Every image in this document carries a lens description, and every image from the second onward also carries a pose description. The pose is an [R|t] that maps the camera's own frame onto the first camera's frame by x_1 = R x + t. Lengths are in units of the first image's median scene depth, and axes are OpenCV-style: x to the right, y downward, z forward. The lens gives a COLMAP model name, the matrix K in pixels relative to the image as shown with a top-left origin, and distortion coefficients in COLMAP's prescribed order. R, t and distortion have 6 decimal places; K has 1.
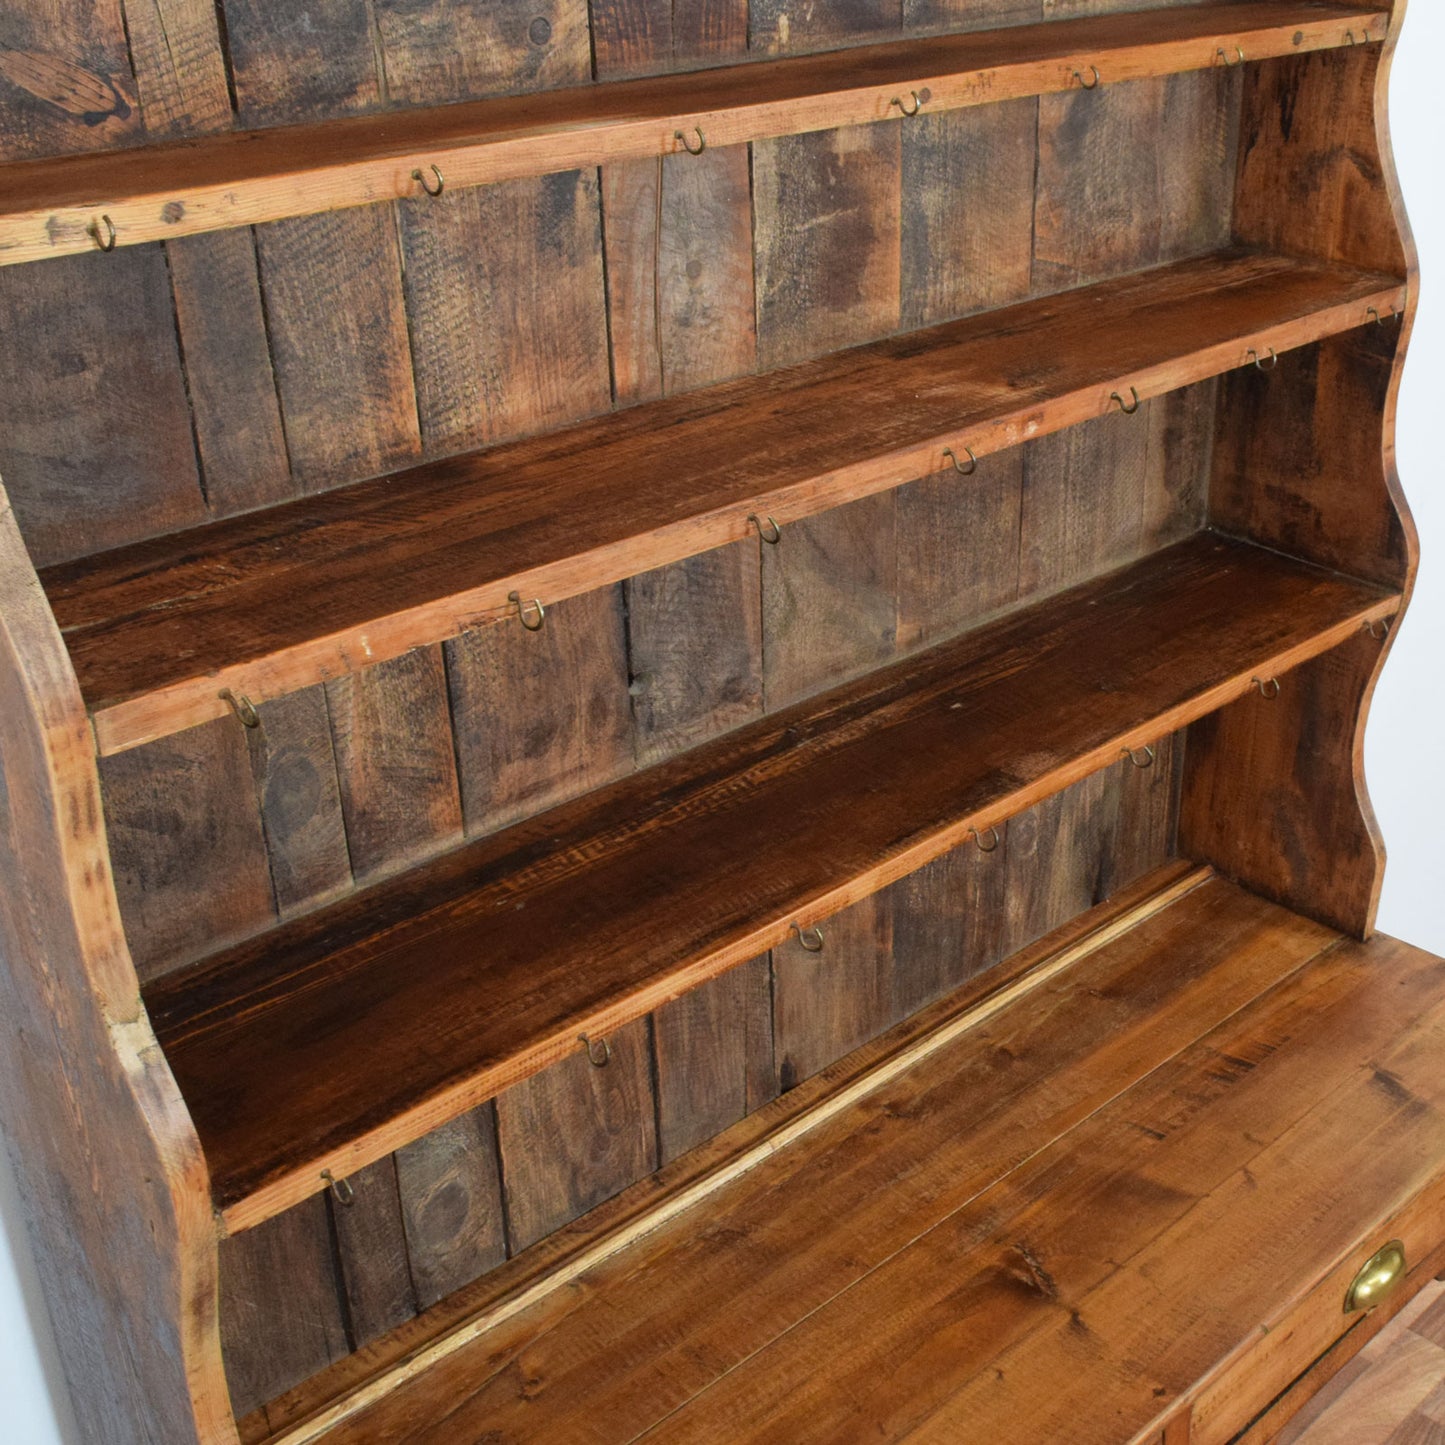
lens RADIAL K [[1978.0, 0, 997.3], [0, 1978.0, 784.8], [0, 0, 1]] dist [-0.014906, 0.000000]
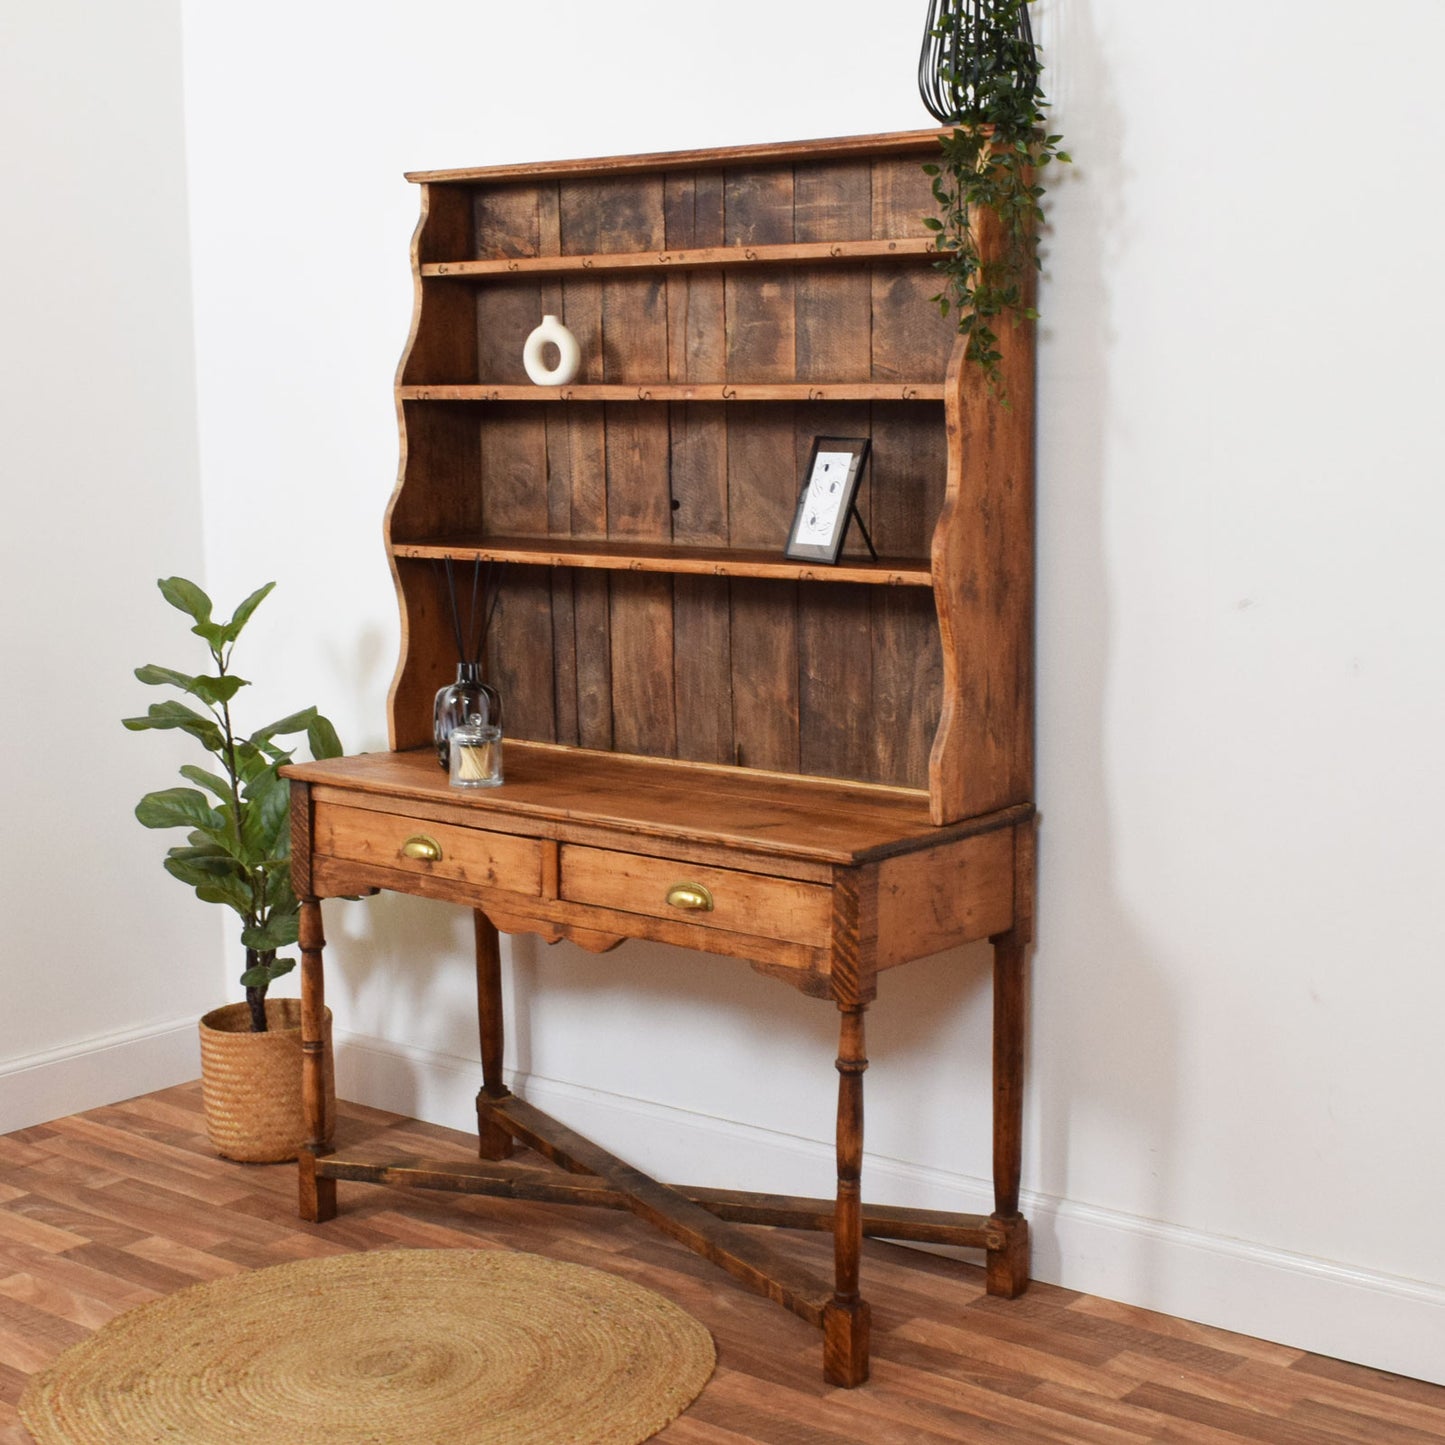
lens RADIAL K [[2471.1, 0, 759.0], [0, 2471.1, 710.4], [0, 0, 1]] dist [-0.022396, 0.000000]
pose [[0.034401, 0.110930, -0.993233, 2.703420], [-0.462841, 0.882590, 0.082542, -0.121236], [0.885773, 0.456870, 0.081704, 0.930102]]
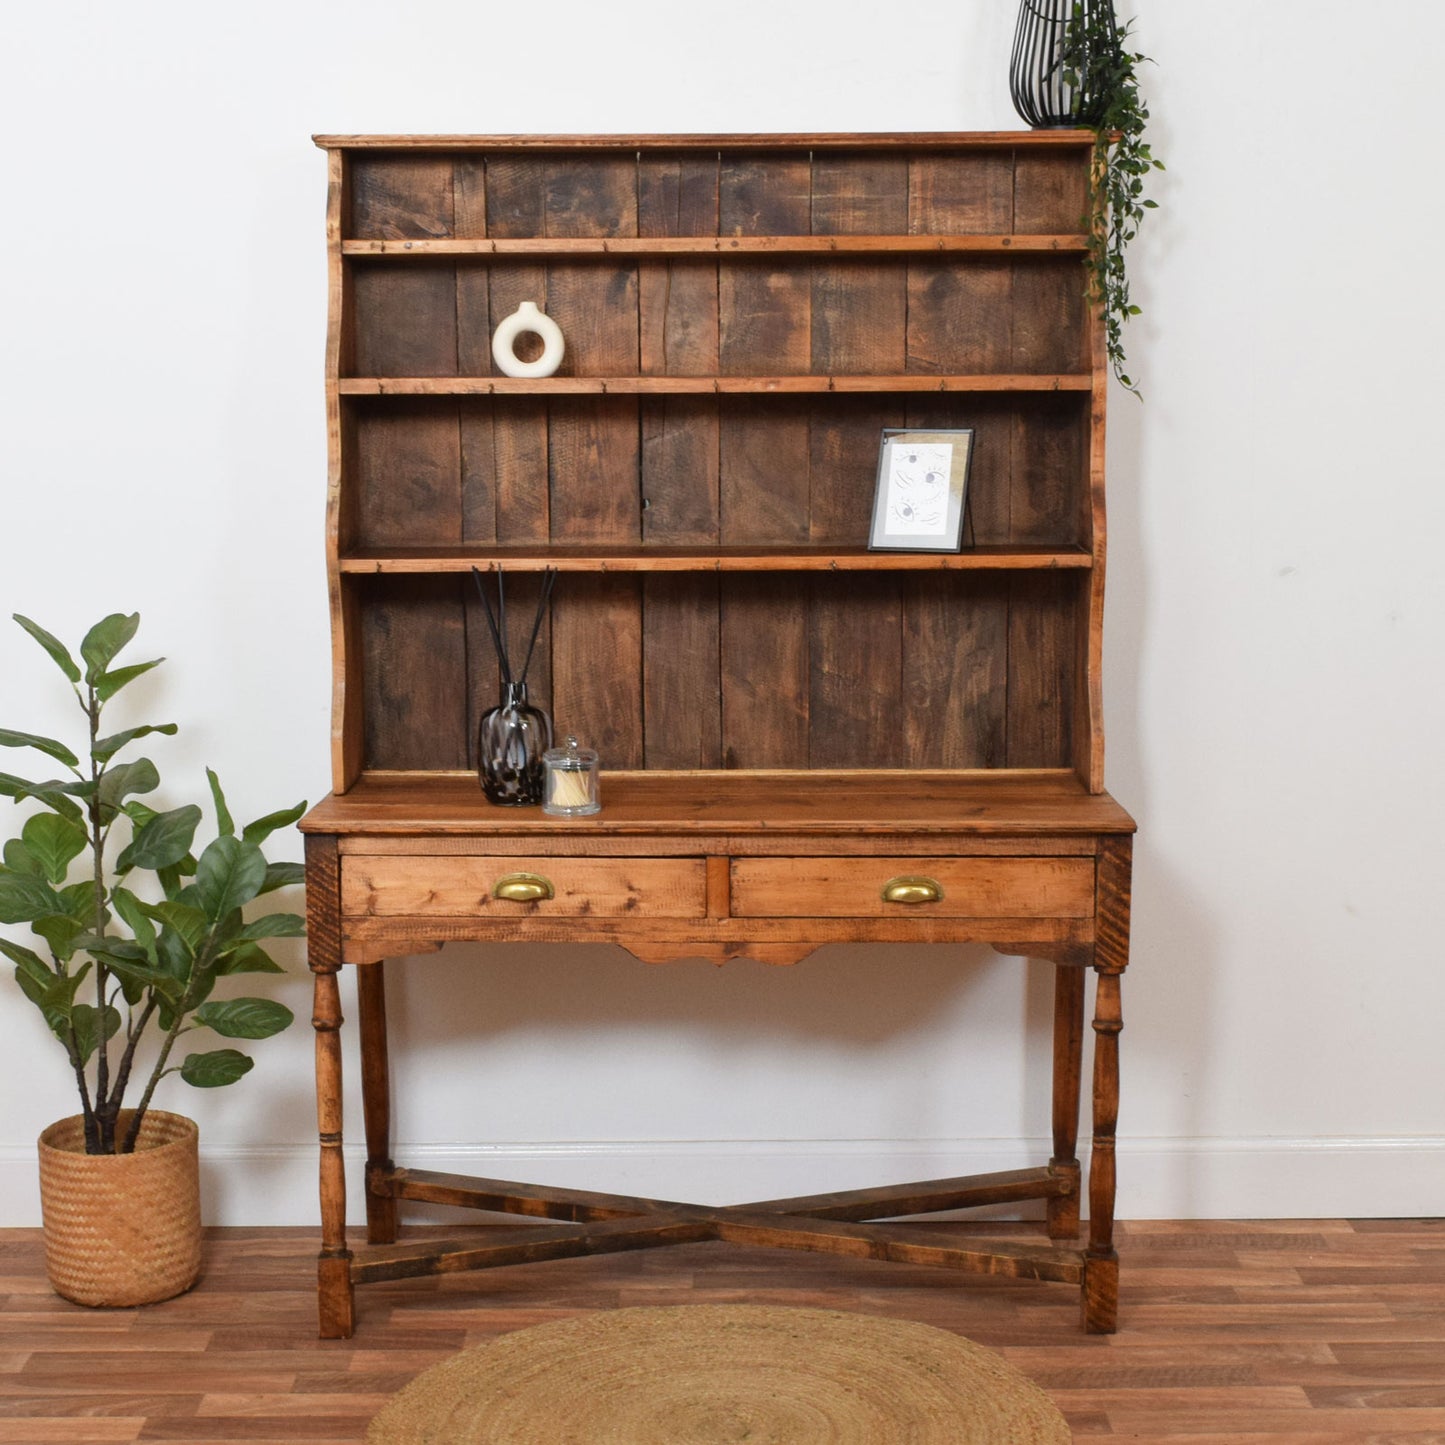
lens RADIAL K [[2628.0, 0, 714.8], [0, 2628.0, 771.9], [0, 0, 1]] dist [-0.016124, 0.000000]
pose [[0.654808, 0.087946, -0.750661, 2.082212], [-0.337285, 0.922825, -0.186100, 0.739195], [0.676361, 0.375047, 0.633936, -0.711091]]
